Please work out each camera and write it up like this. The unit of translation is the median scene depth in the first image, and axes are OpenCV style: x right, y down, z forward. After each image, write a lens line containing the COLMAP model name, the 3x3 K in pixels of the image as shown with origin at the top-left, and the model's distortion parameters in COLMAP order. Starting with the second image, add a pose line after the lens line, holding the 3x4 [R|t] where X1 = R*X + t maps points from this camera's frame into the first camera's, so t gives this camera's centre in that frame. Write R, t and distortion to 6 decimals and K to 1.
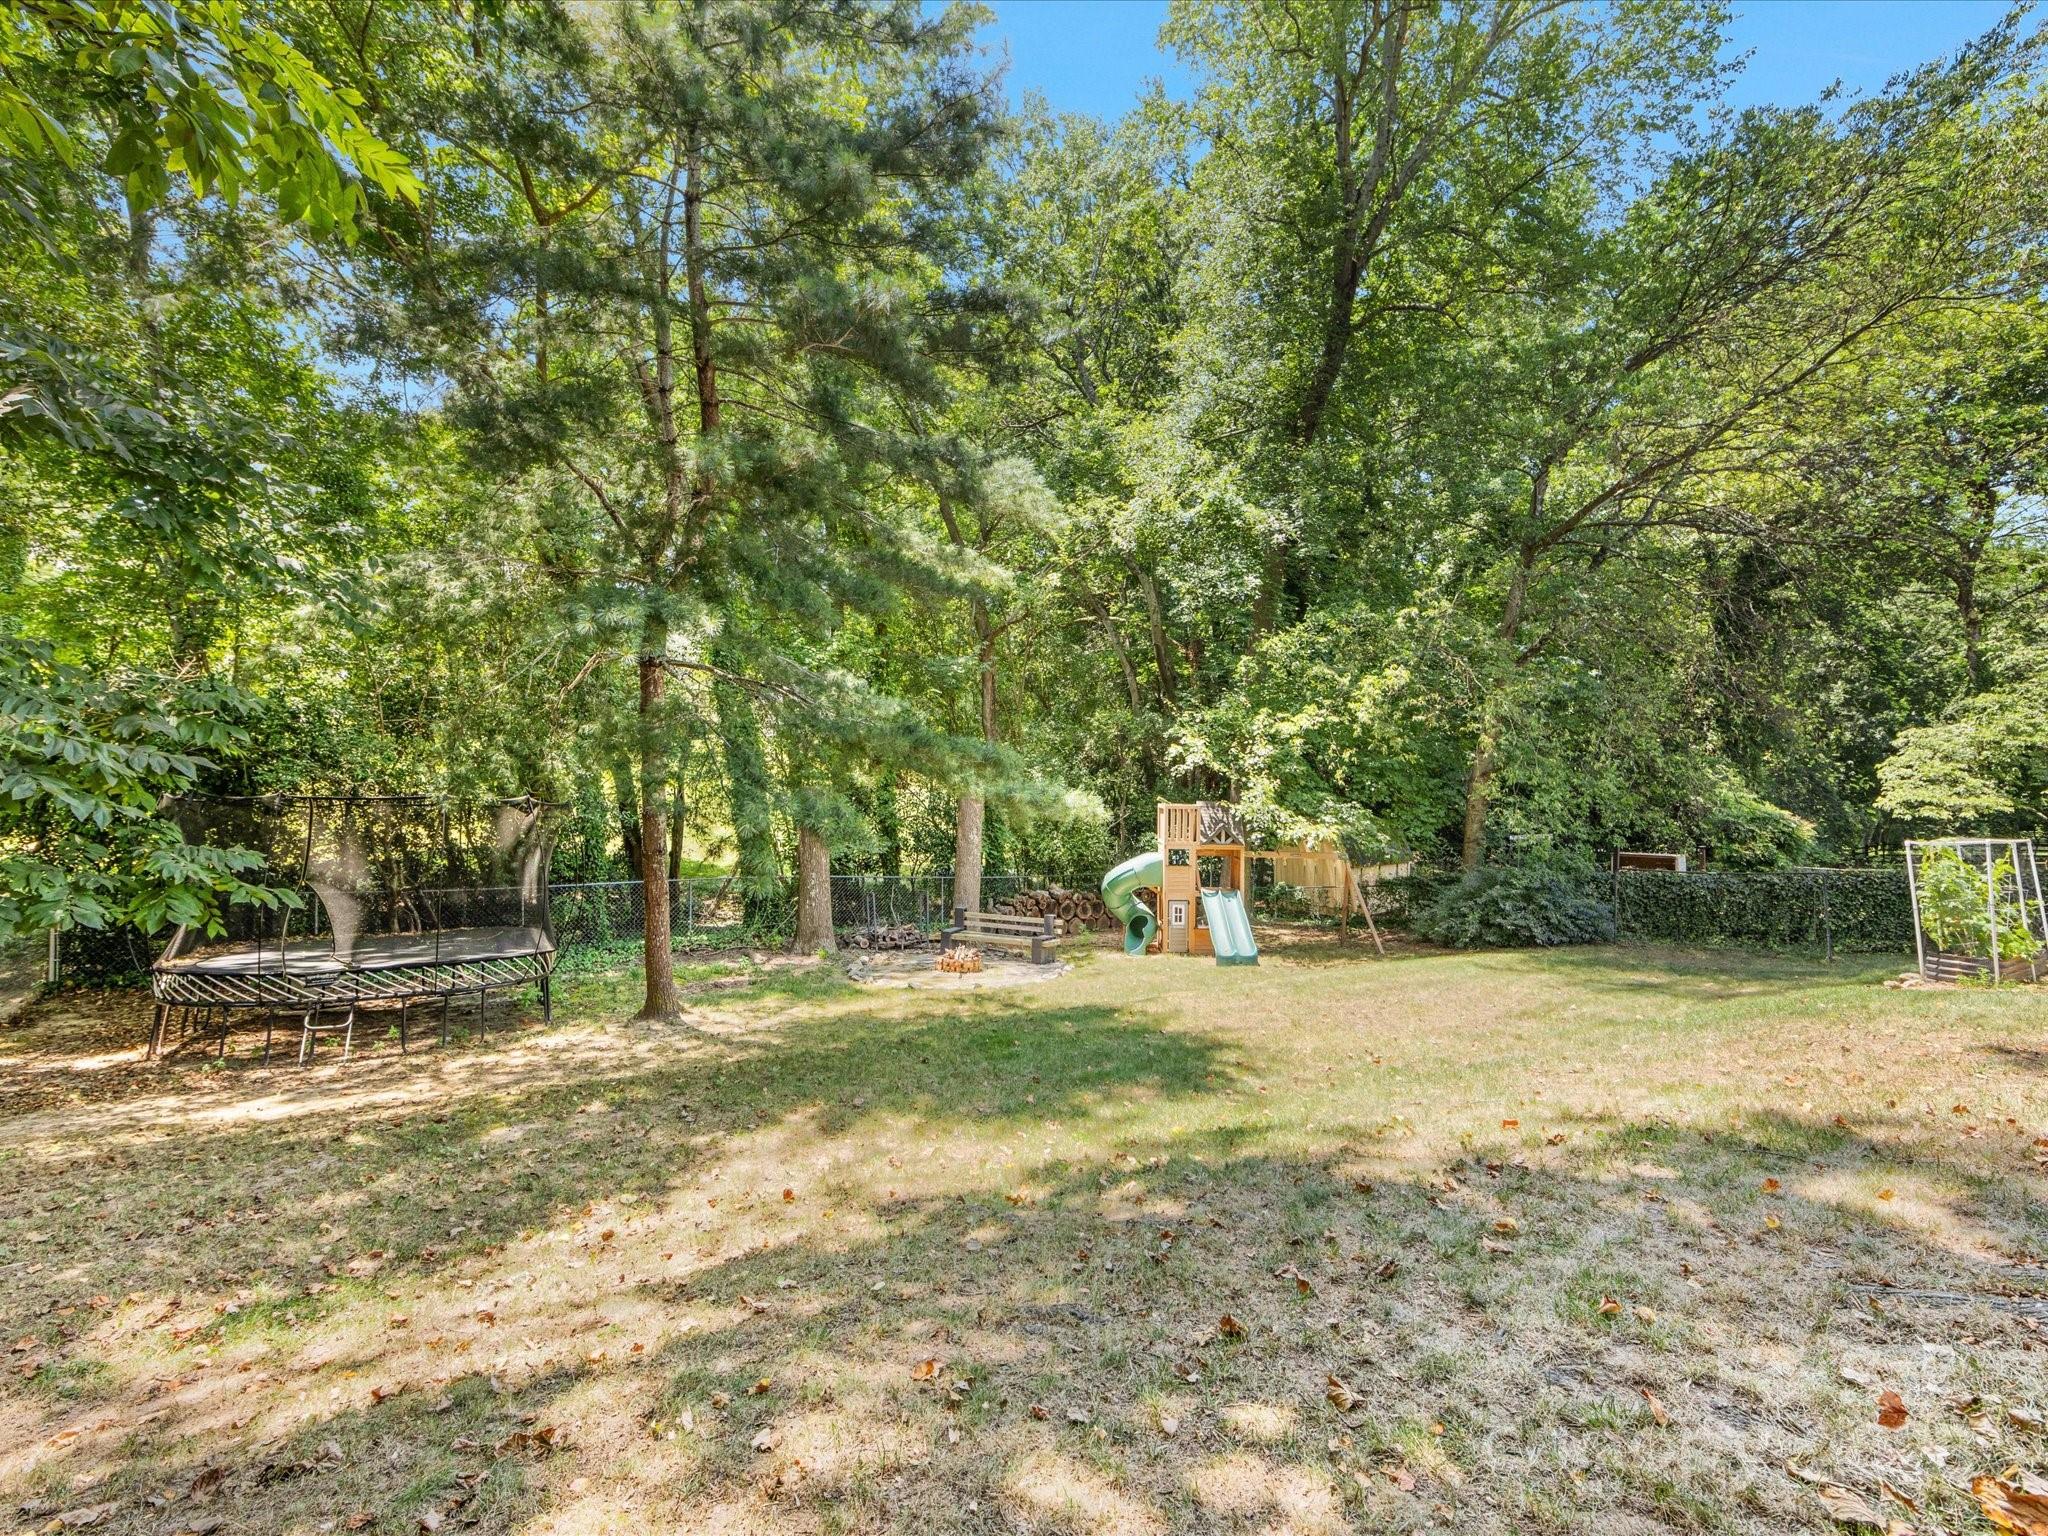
lens RADIAL K [[904.1, 0, 1021.6], [0, 904.1, 770.8], [0, 0, 1]] dist [-0.000839, -0.000574]
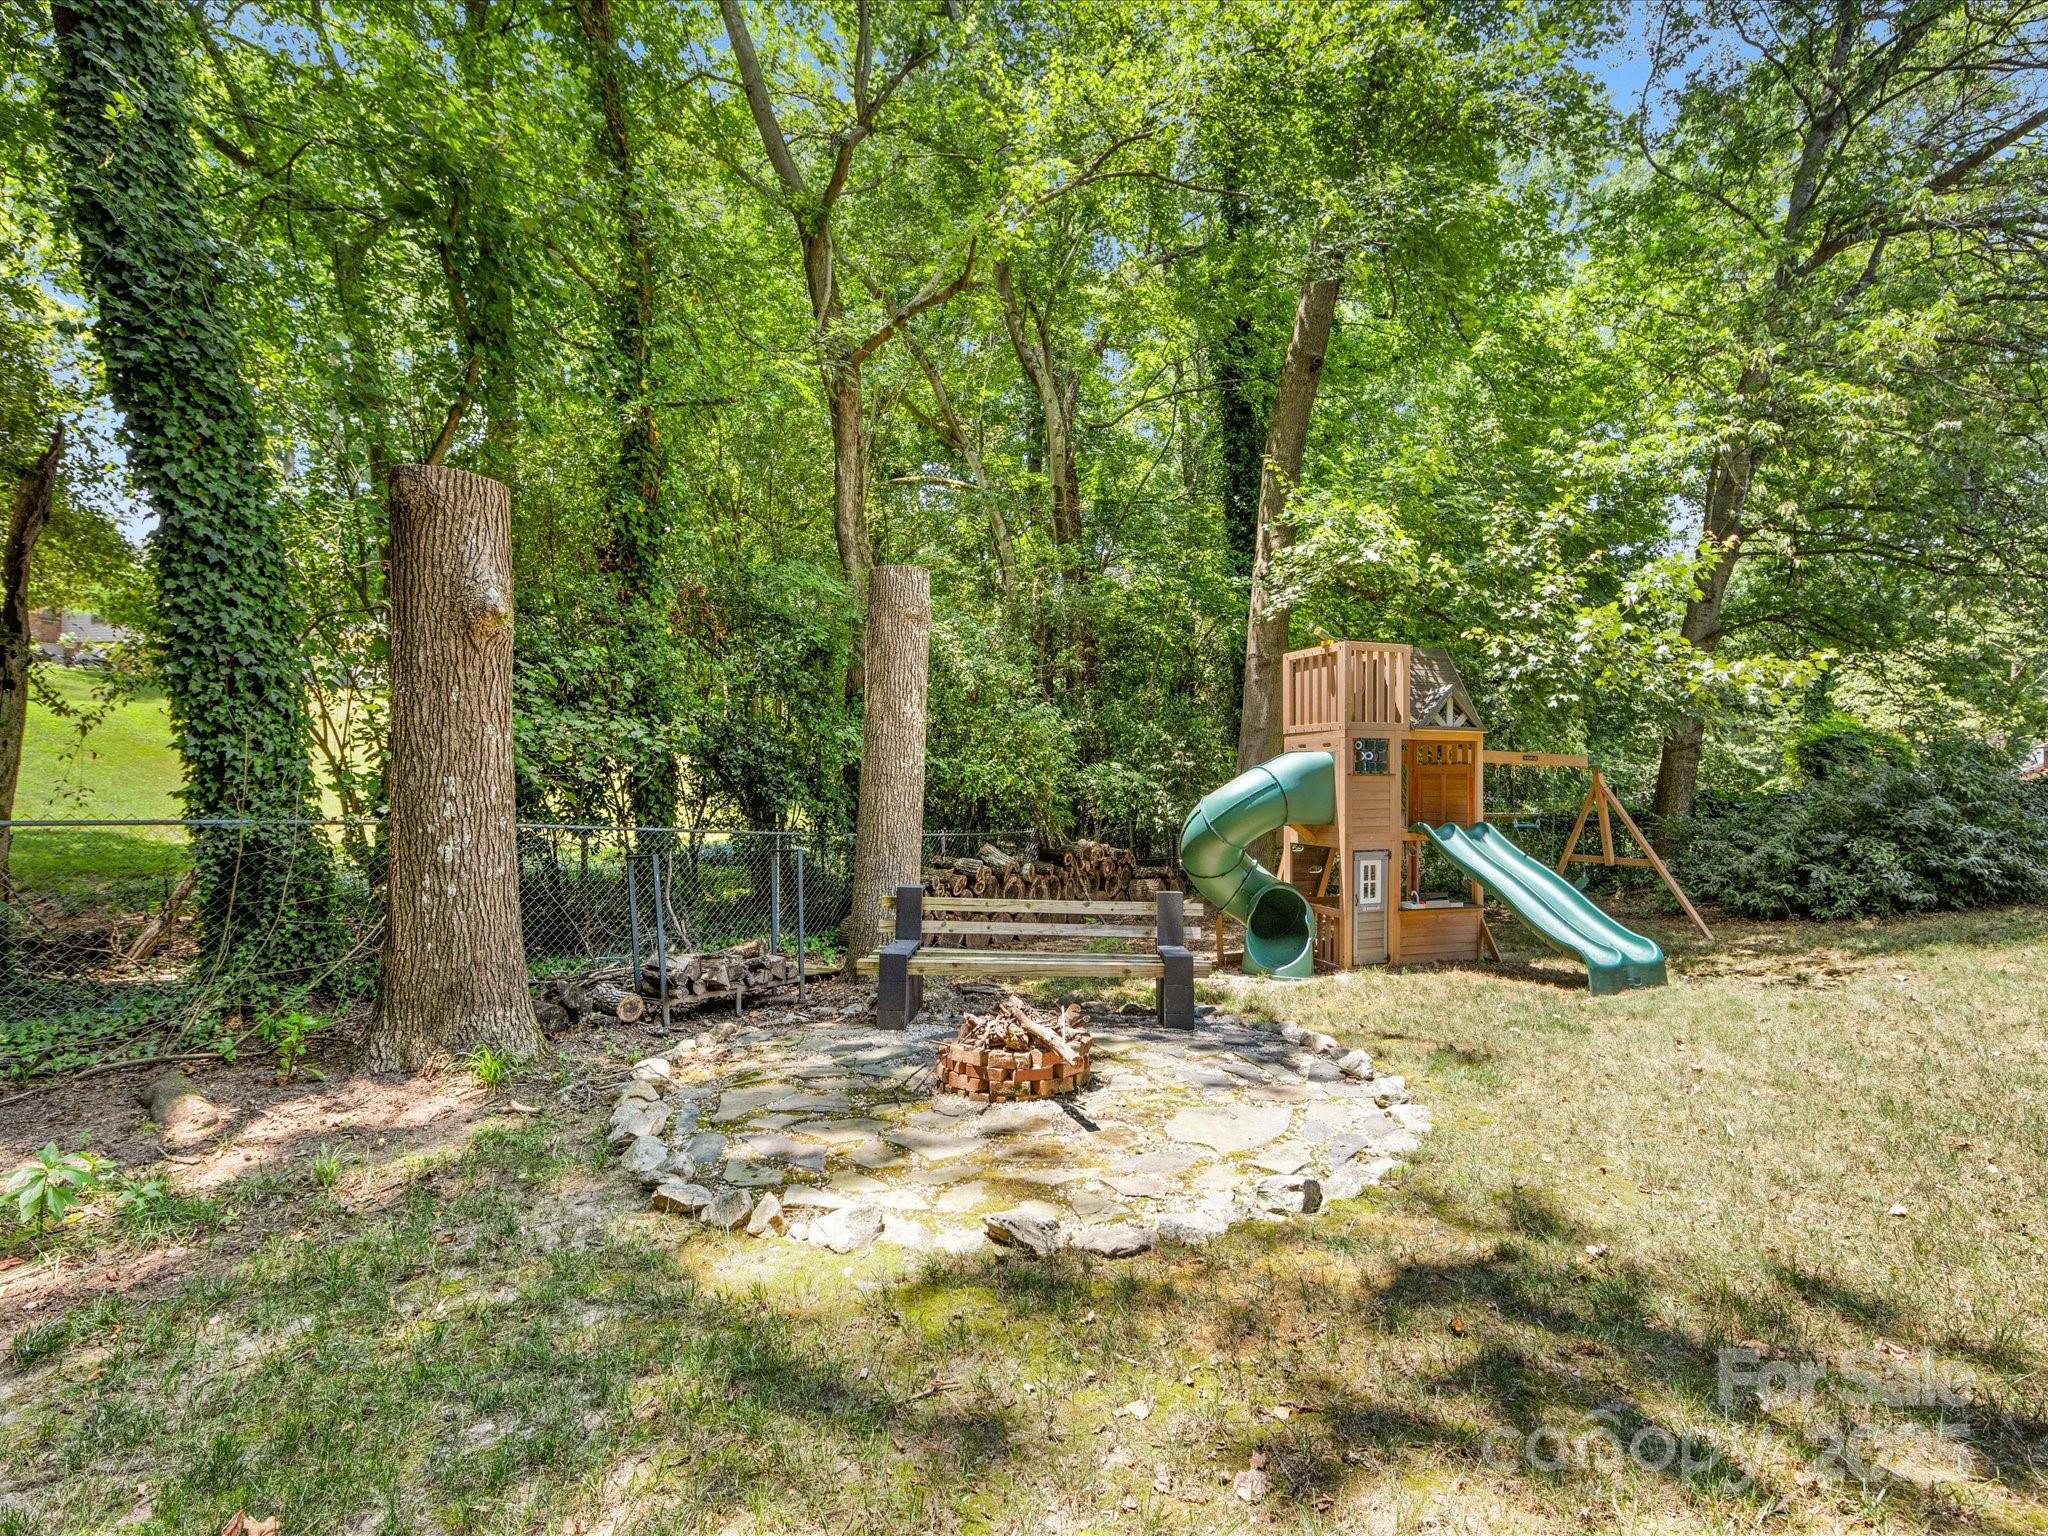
lens RADIAL K [[904.1, 0, 1021.6], [0, 904.1, 770.8], [0, 0, 1]] dist [-0.000839, -0.000574]
pose [[0.938867, 0.000801, 0.344279, -0.150494], [-0.000662, 1.000000, -0.000520, 0.104159], [-0.344279, 0.000260, 0.938867, 0.634632]]
